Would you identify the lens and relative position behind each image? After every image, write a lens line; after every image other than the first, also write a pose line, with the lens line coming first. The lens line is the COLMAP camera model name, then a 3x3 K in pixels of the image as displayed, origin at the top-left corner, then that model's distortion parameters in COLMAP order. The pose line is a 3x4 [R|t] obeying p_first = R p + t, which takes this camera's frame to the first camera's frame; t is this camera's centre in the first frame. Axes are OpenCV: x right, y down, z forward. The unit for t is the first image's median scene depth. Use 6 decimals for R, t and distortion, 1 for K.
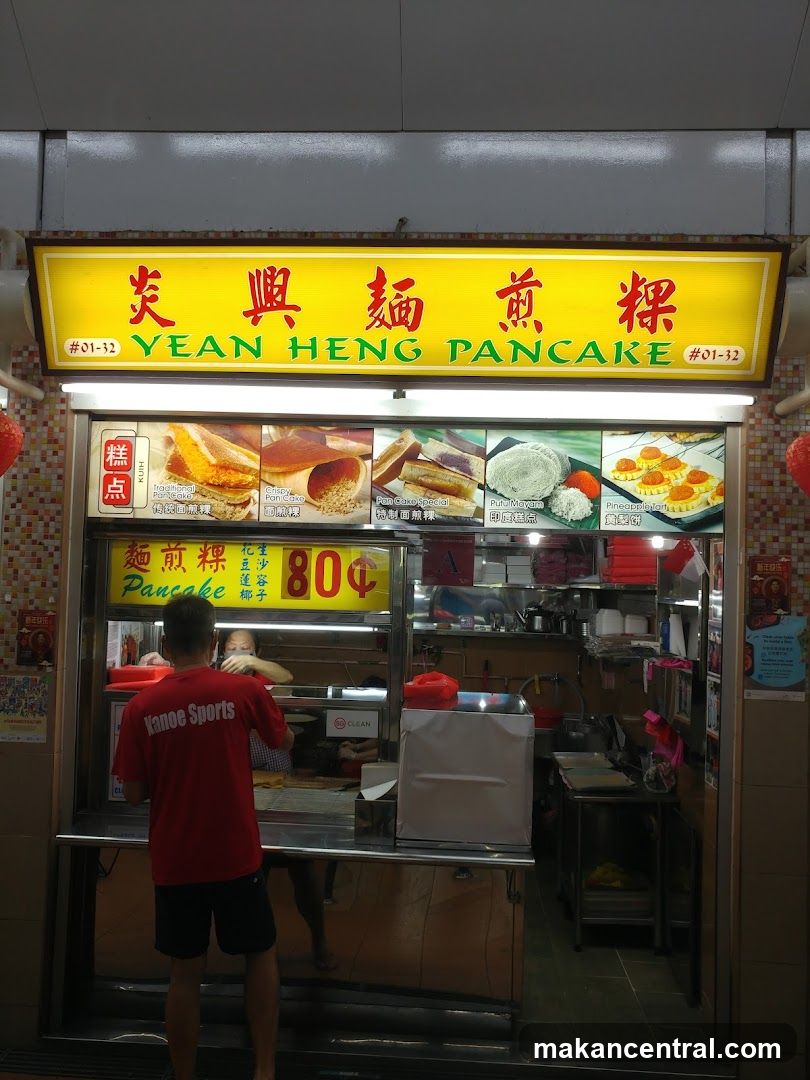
lens RADIAL K [[838.0, 0, 418.8], [0, 838.0, 534.6], [0, 0, 1]] dist [0.029169, -0.048411]
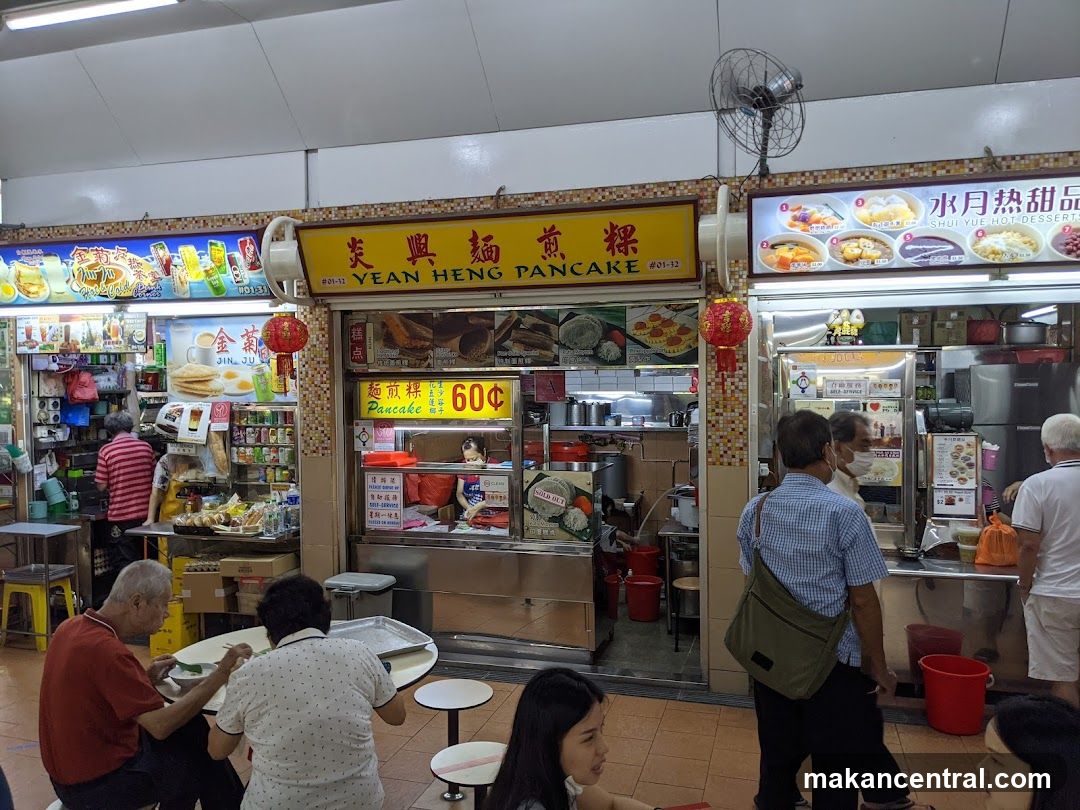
lens RADIAL K [[810.9, 0, 521.9], [0, 810.9, 388.5], [0, 0, 1]] dist [0.061579, -0.092842]
pose [[0.969211, -0.034789, -0.243761, 0.403399], [0.049342, 0.997329, 0.053849, -0.057130], [0.241236, -0.064219, 0.968339, -0.599552]]
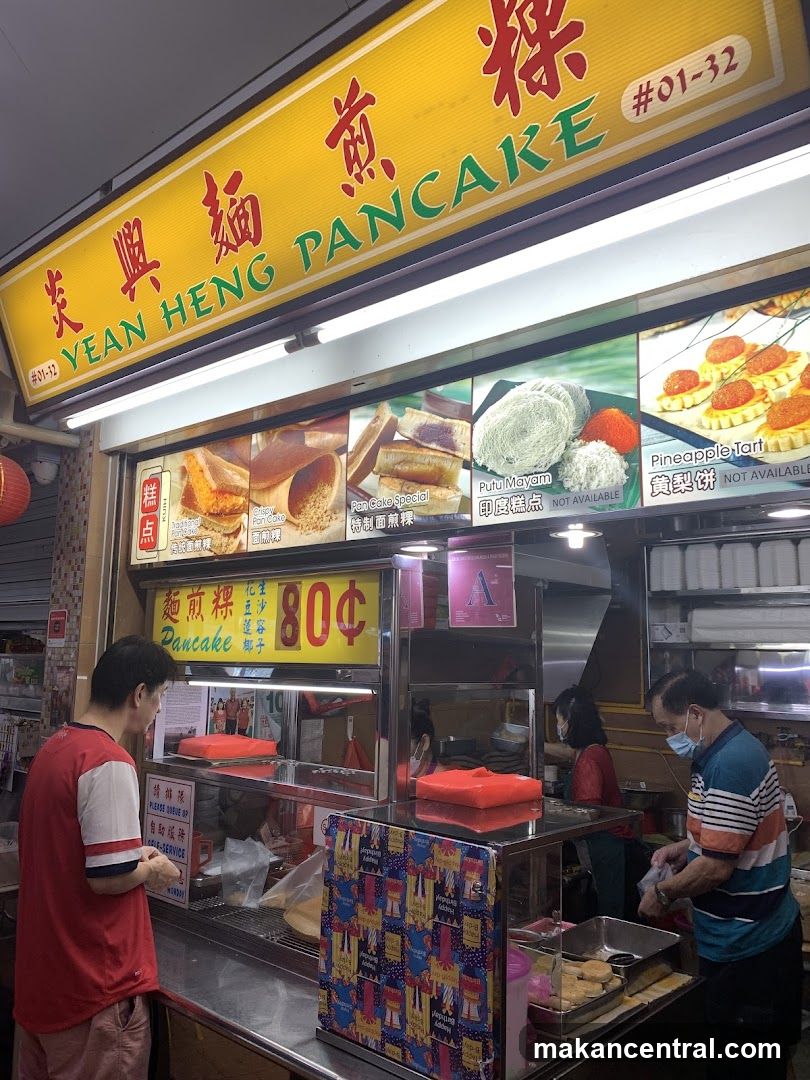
lens RADIAL K [[810.9, 0, 413.2], [0, 810.9, 529.5], [0, 0, 1]] dist [0.061579, -0.092842]
pose [[0.789549, -0.109974, -0.603753, 0.415436], [0.035372, 0.990332, -0.134132, 0.074563], [0.612667, 0.084548, 0.785806, 0.497929]]
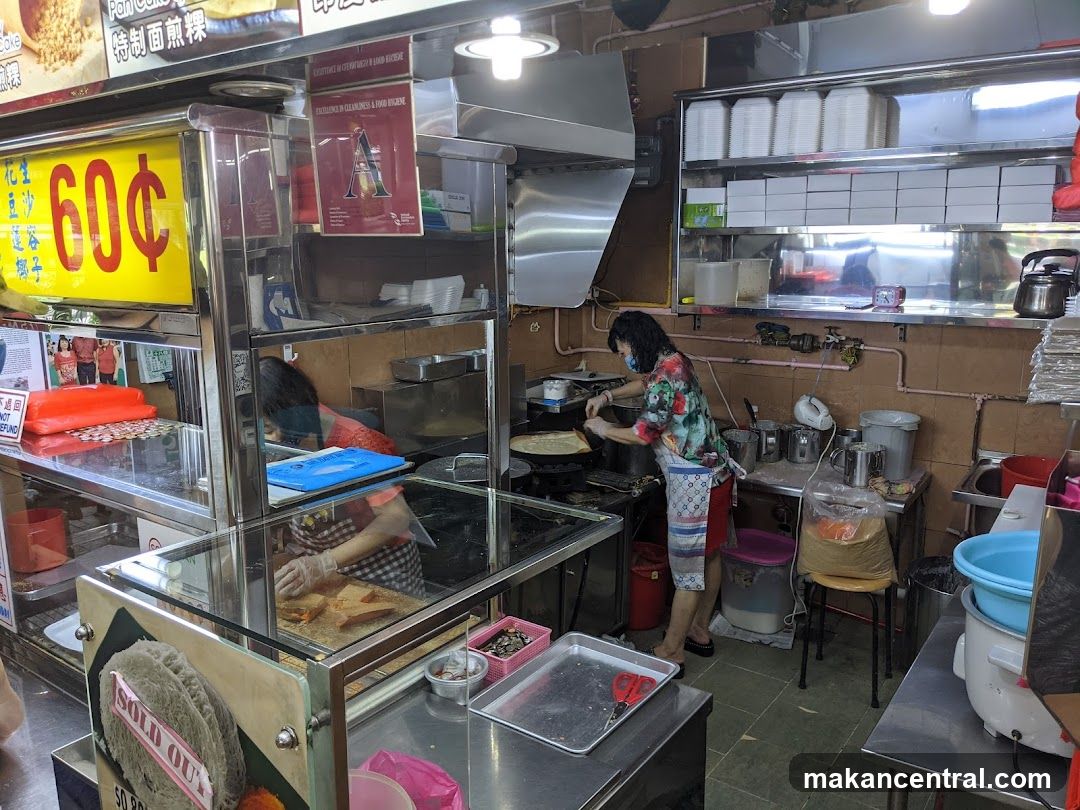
lens RADIAL K [[838.0, 0, 529.8], [0, 838.0, 398.9], [0, 0, 1]] dist [0.029169, -0.048411]
pose [[0.842242, 0.065354, -0.535124, 0.326977], [0.060409, 0.974932, 0.214146, 0.060998], [0.535705, -0.212689, 0.817180, 0.770106]]
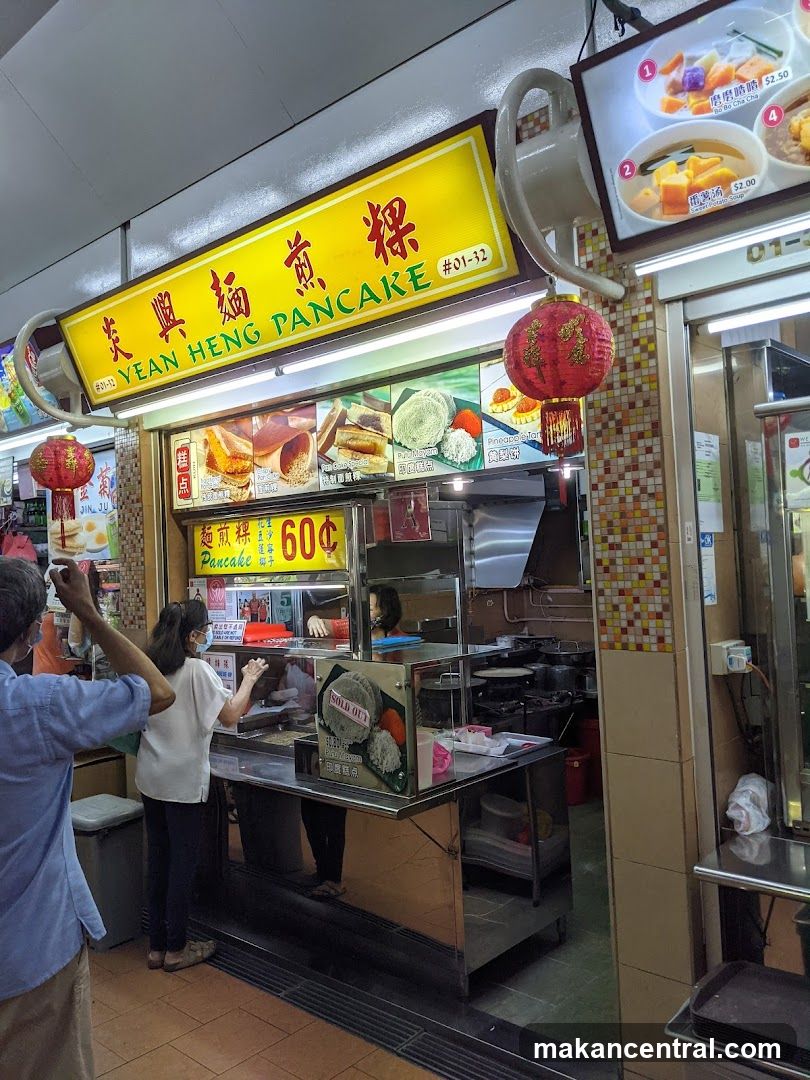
lens RADIAL K [[838.0, 0, 406.8], [0, 838.0, 522.6], [0, 0, 1]] dist [0.029169, -0.048411]
pose [[0.773545, -0.090566, -0.627237, 0.726341], [0.099438, 0.994822, -0.021009, 0.064659], [0.625891, -0.046120, 0.778545, 0.220271]]
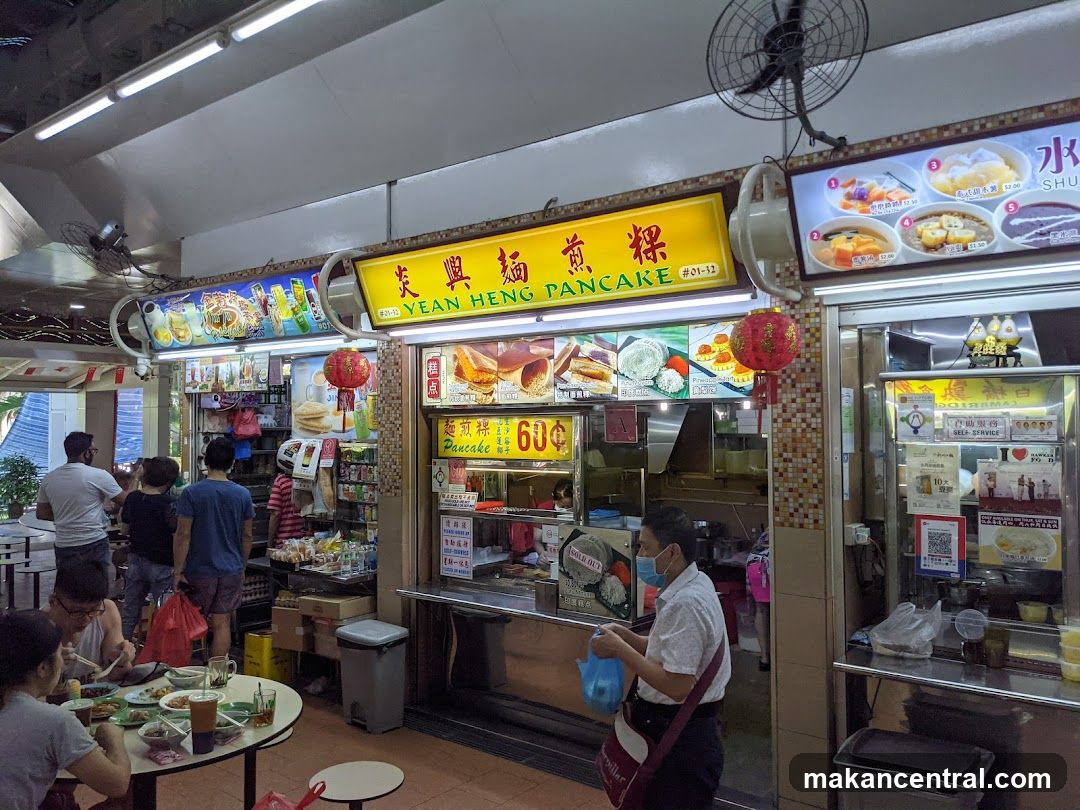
lens RADIAL K [[810.9, 0, 542.8], [0, 810.9, 386.7], [0, 0, 1]] dist [0.061579, -0.092842]
pose [[0.816266, -0.059089, -0.574646, 0.776743], [0.056357, 0.998155, -0.022583, -0.008349], [0.574920, -0.013952, 0.818090, -0.206775]]
